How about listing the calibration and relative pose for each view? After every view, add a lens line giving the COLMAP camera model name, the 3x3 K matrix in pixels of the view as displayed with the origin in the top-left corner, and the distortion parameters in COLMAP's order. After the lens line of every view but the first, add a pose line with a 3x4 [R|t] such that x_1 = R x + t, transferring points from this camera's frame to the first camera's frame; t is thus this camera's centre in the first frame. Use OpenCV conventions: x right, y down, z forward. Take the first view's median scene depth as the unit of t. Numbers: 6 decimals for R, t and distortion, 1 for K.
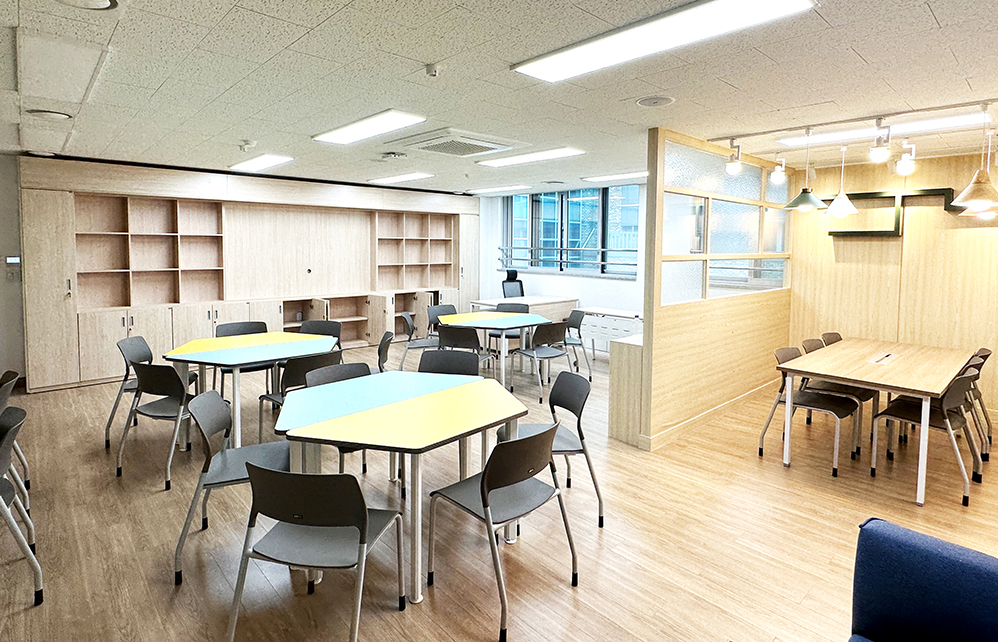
lens RADIAL K [[516.7, 0, 497.2], [0, 516.7, 271.5], [0, 0, 1]] dist [0.000578, -0.000080]
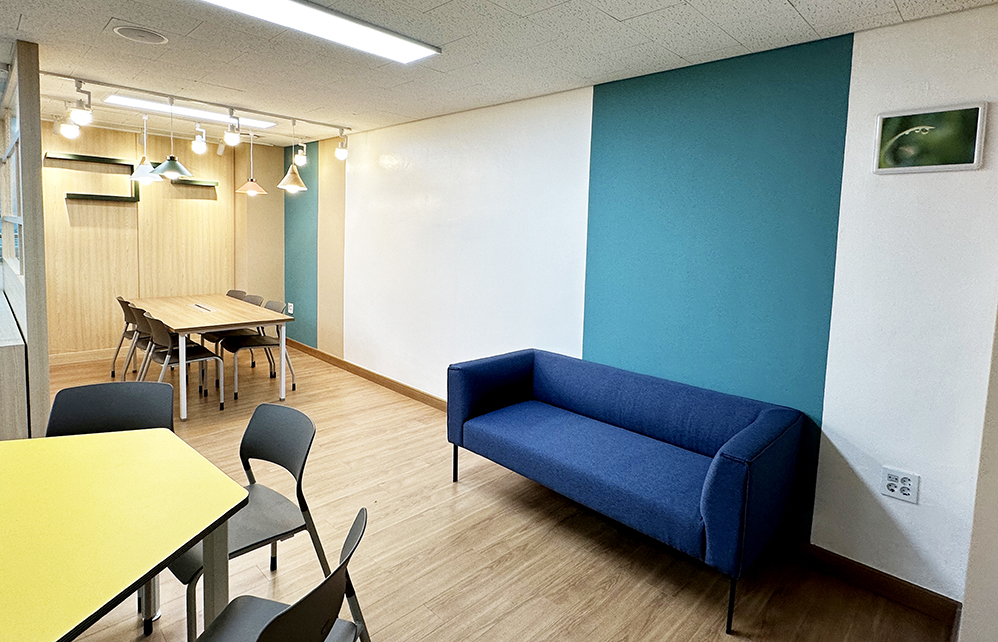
lens RADIAL K [[516.7, 0, 497.2], [0, 516.7, 271.5], [0, 0, 1]] dist [0.000578, -0.000080]
pose [[-0.047154, -0.089796, 0.994843, -0.245711], [0.016380, 0.995748, 0.090655, -0.006233], [-0.998753, 0.020570, -0.045483, 0.198057]]
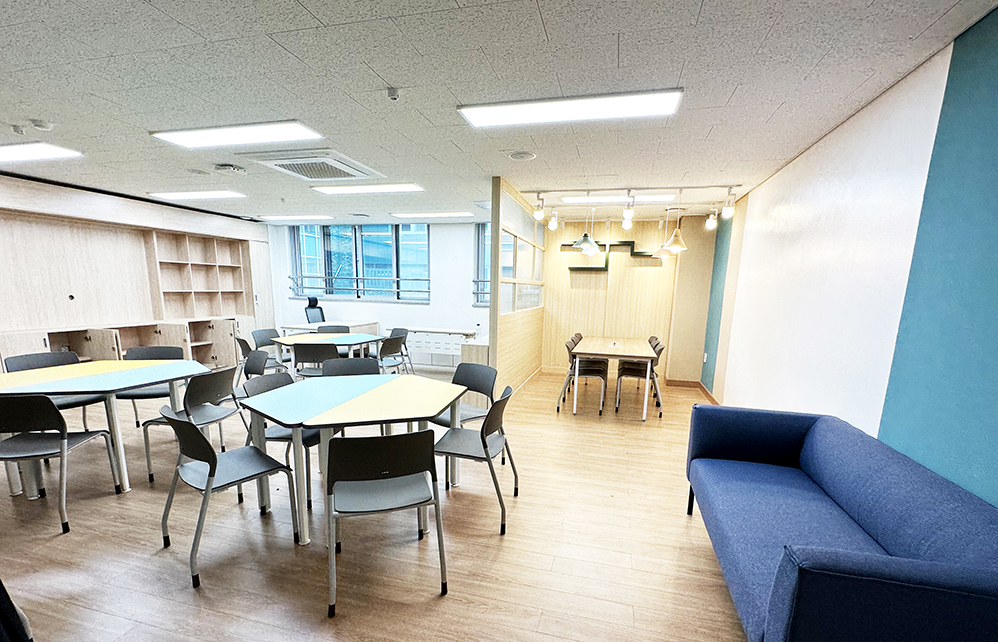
lens RADIAL K [[445.9, 0, 497.0], [0, 445.9, 374.8], [0, 0, 1]] dist [0.000961, 0.000038]
pose [[0.845285, -0.093683, 0.526039, -0.171501], [0.013495, 0.987938, 0.154259, 0.021204], [-0.534145, -0.123294, 0.836354, 0.000651]]
